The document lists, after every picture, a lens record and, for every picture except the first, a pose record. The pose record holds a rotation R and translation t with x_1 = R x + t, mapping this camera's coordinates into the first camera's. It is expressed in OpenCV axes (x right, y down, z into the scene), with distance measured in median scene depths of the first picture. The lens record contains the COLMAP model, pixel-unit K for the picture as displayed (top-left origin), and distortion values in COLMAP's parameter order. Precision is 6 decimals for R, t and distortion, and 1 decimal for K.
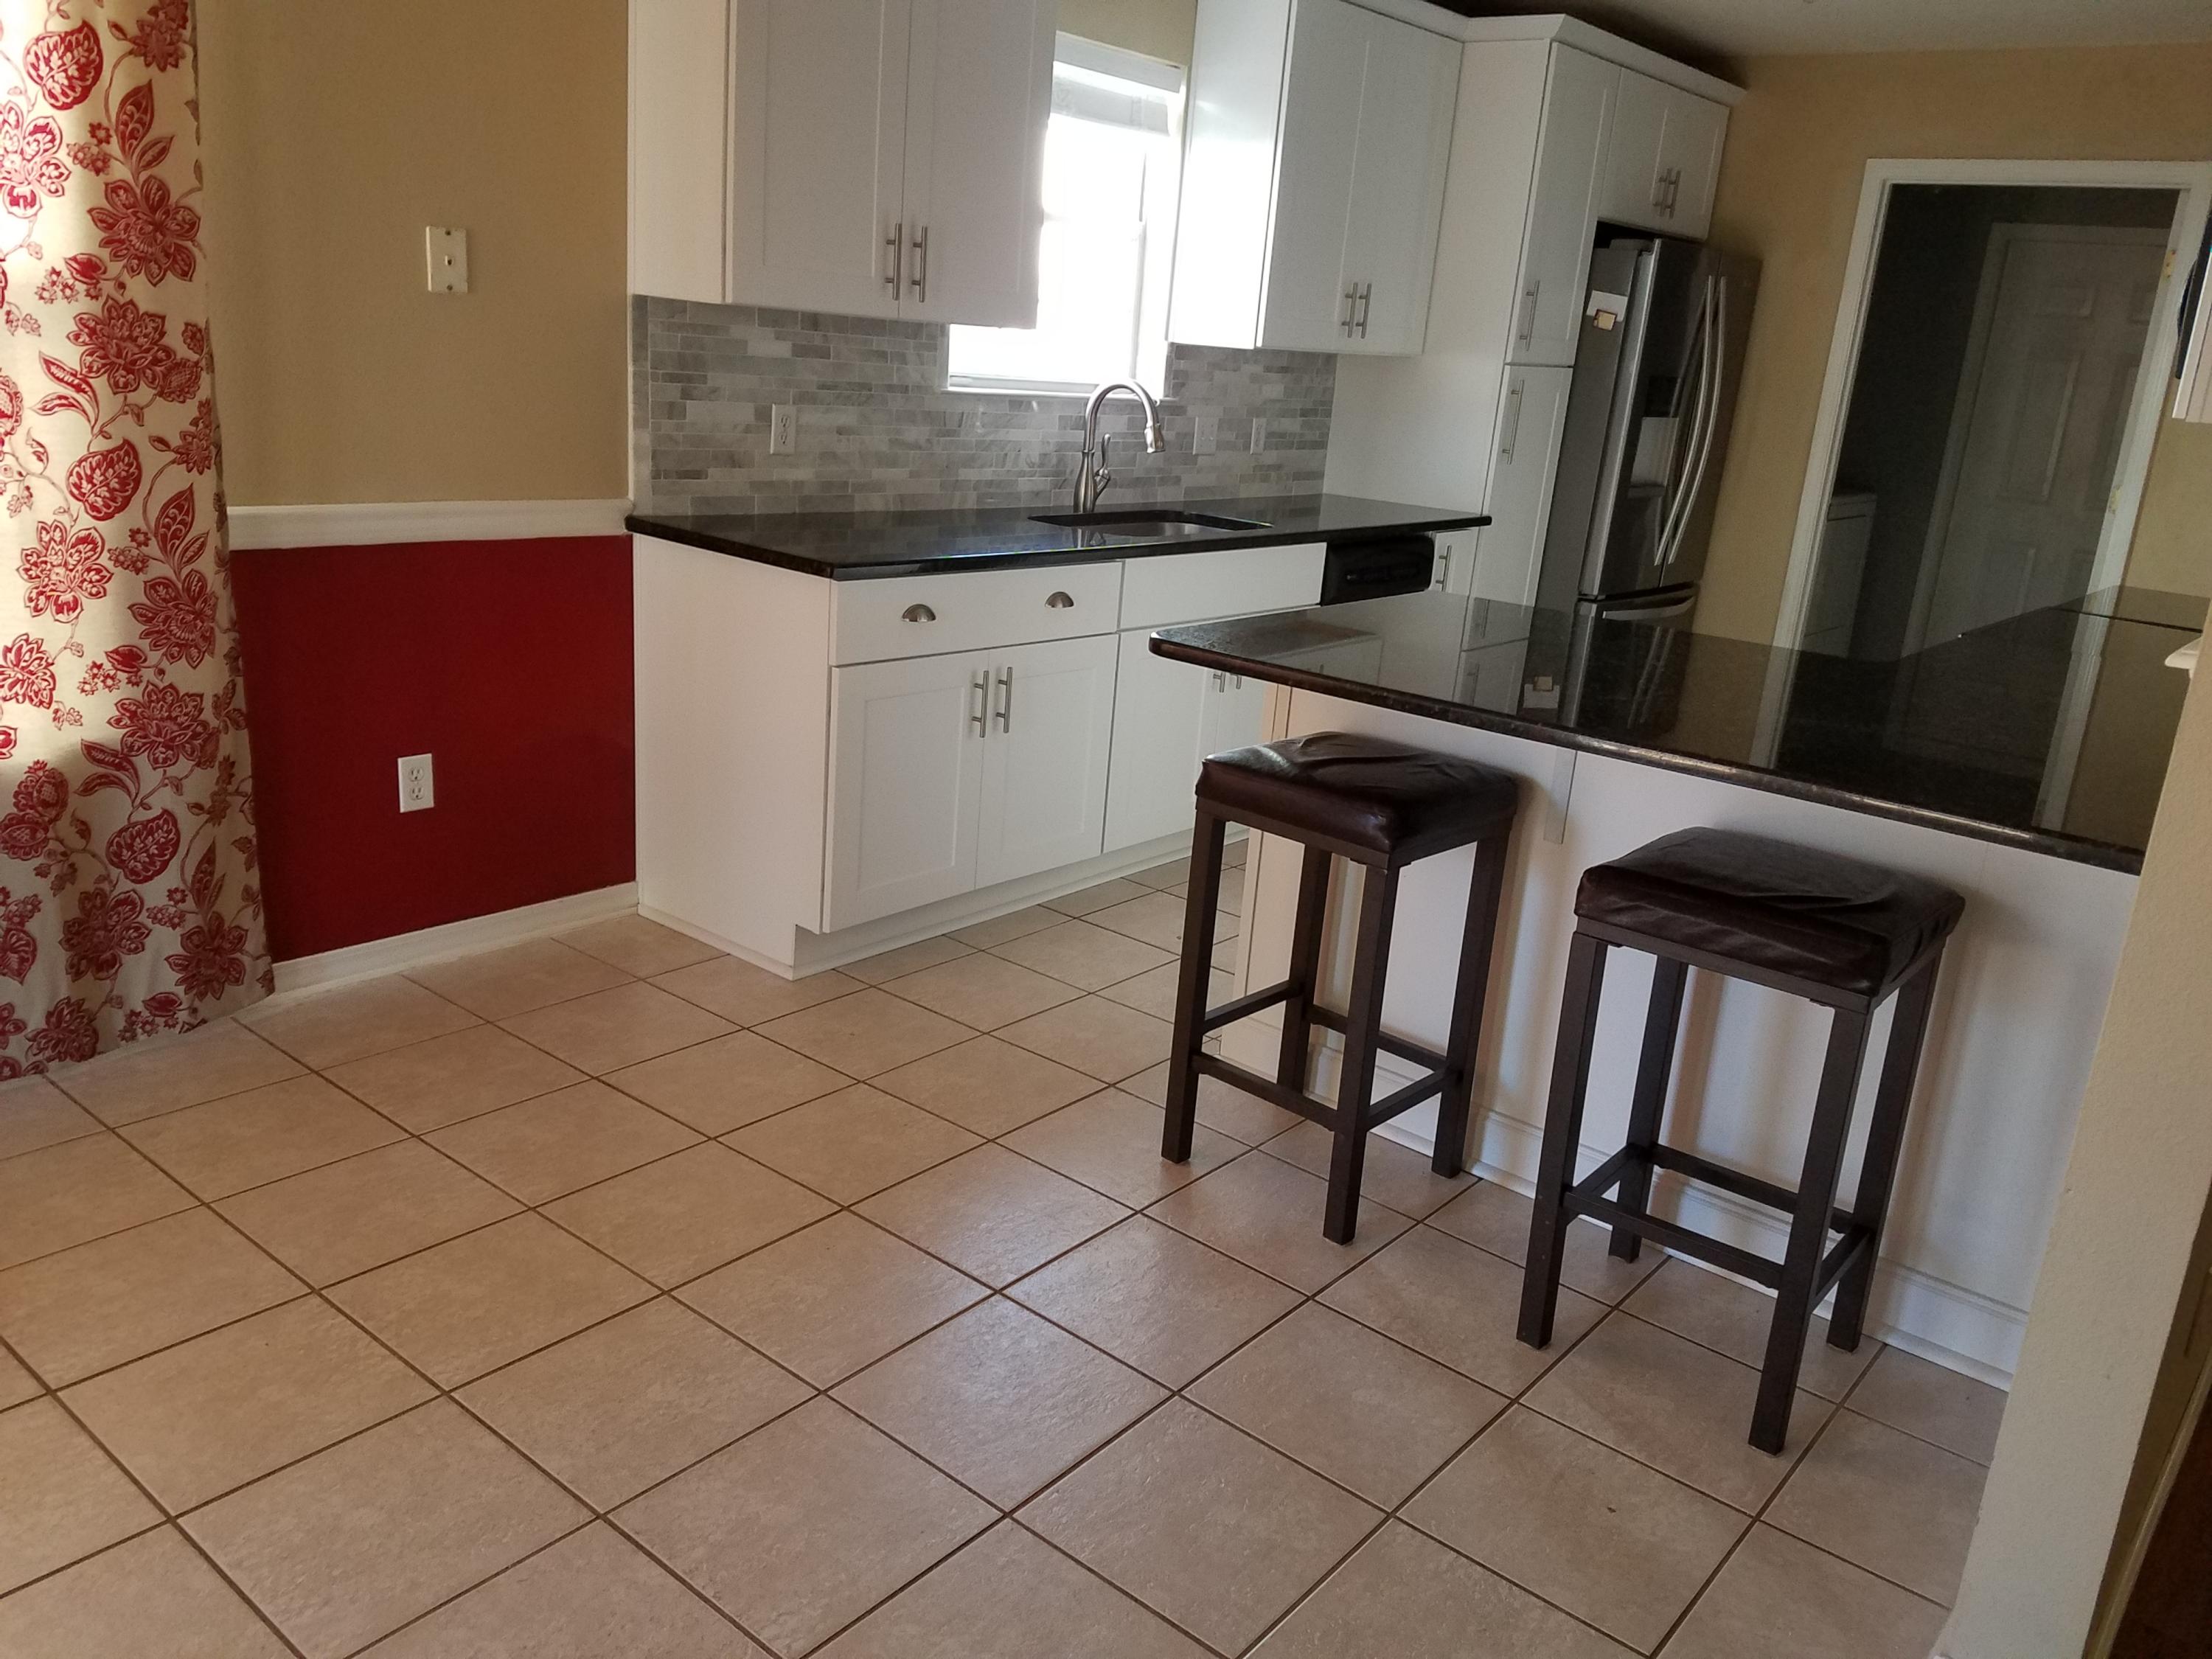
lens RADIAL K [[1701.3, 0, 1114.5], [0, 1701.3, 805.8], [0, 0, 1]] dist [0.259377, -0.345136]
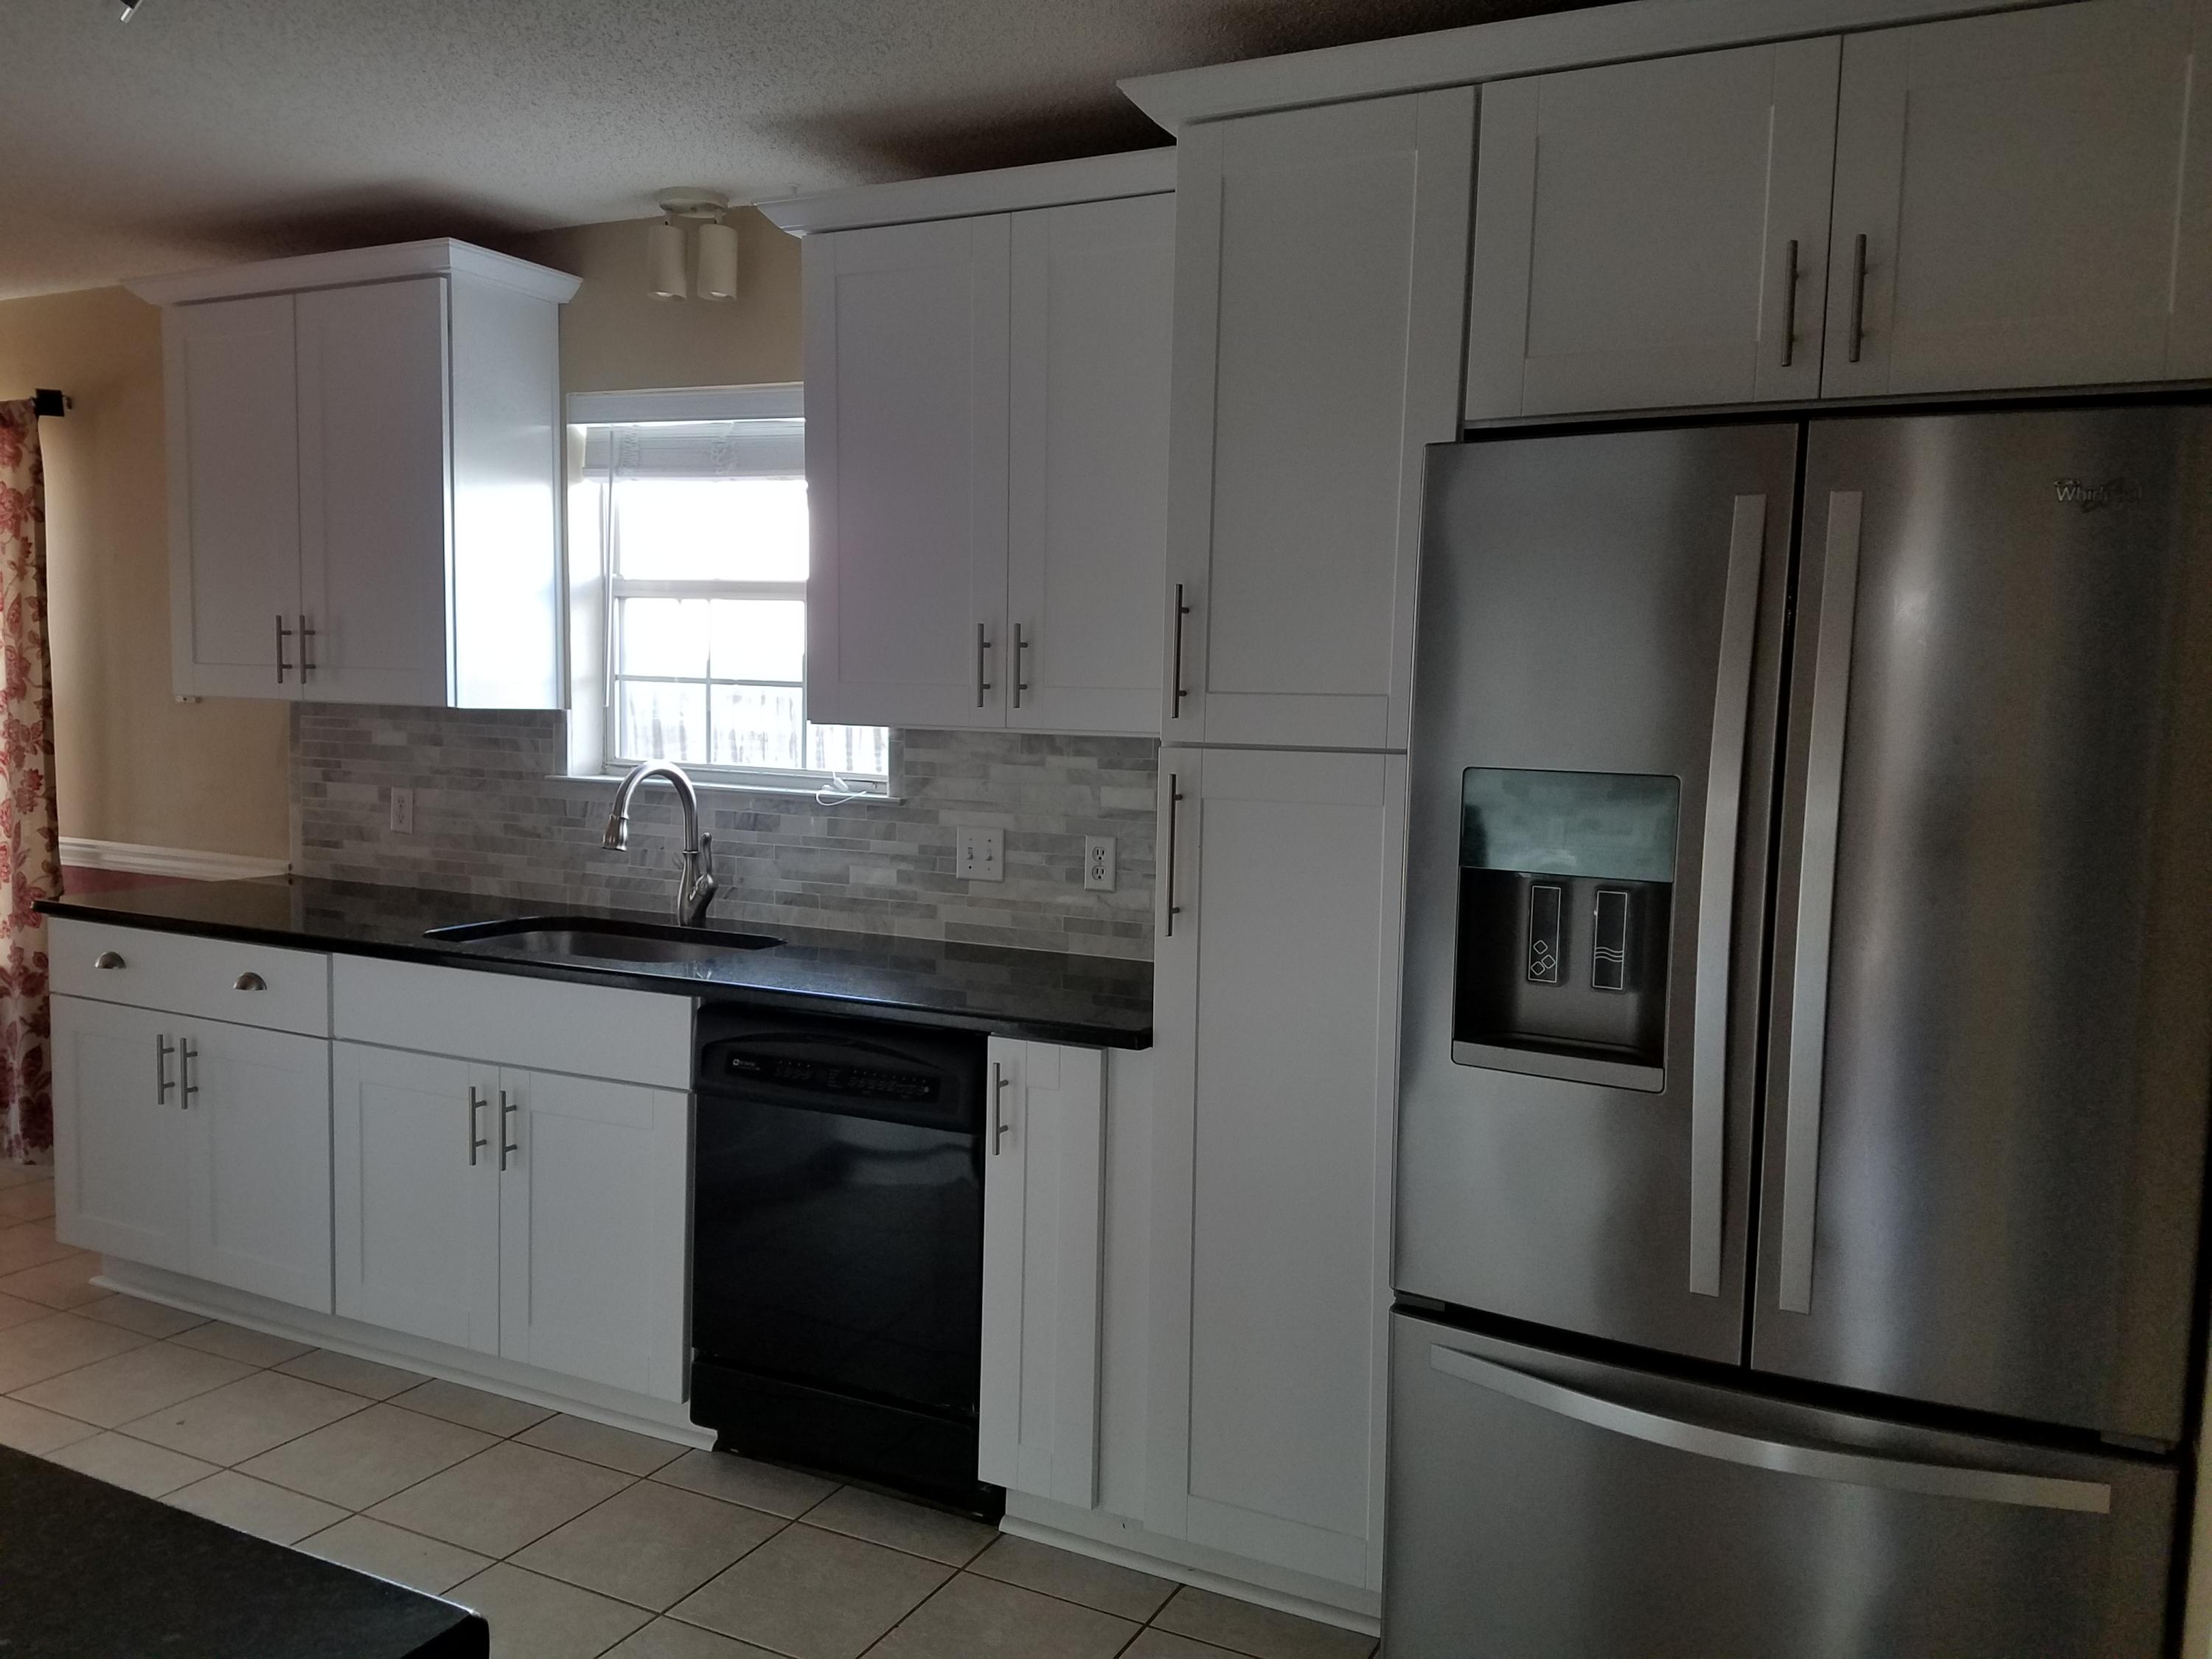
lens RADIAL K [[1674.3, 0, 1085.5], [0, 1674.3, 845.8], [0, 0, 1]] dist [0.165523, -0.191755]
pose [[0.237815, 0.014624, -0.971200, 0.863217], [-0.269515, 0.961617, -0.051515, -0.237370], [0.933170, 0.274004, 0.232629, 1.074695]]
